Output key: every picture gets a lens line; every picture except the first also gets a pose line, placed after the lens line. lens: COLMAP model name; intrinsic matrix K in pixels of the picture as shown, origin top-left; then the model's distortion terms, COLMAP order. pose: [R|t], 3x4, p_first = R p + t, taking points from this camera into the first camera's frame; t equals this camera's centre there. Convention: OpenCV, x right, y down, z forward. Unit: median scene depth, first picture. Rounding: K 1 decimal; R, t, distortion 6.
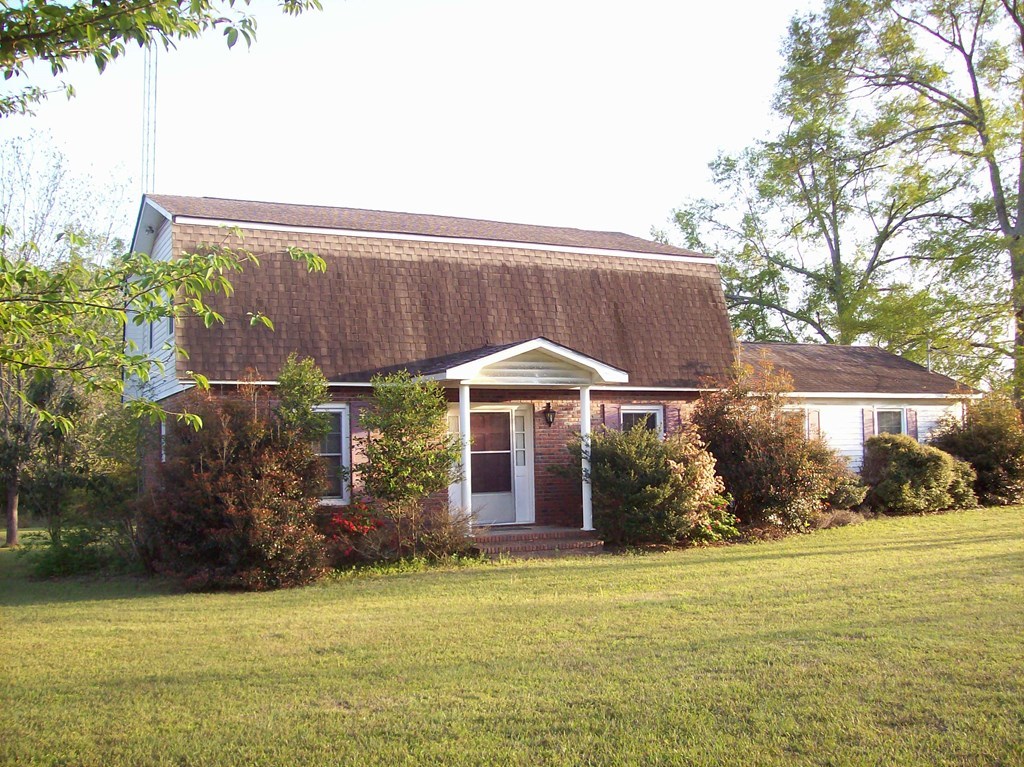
lens RADIAL K [[1083.7, 0, 512.0], [0, 1083.7, 383.5], [0, 0, 1]] dist [-0.119802, 0.005934]
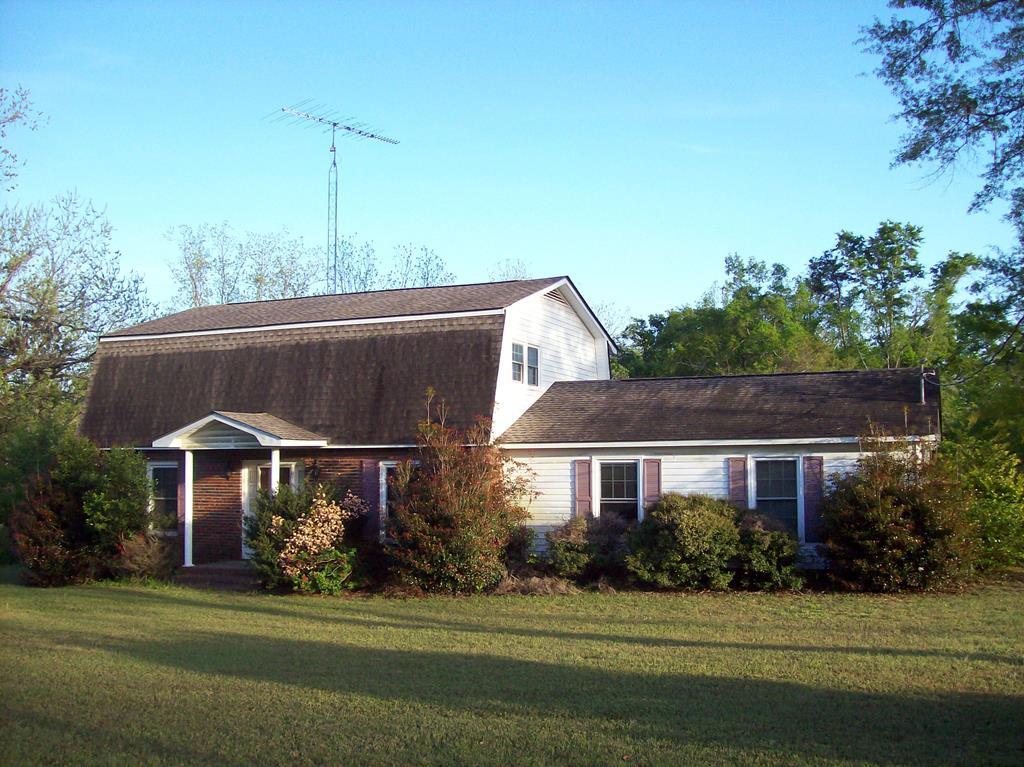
lens RADIAL K [[1083.7, 0, 512.0], [0, 1083.7, 383.5], [0, 0, 1]] dist [-0.119802, 0.005934]
pose [[0.658859, -0.060069, -0.749864, 1.013872], [0.036921, 0.998188, -0.047521, -0.000972], [0.751360, 0.003624, 0.659883, 0.390277]]
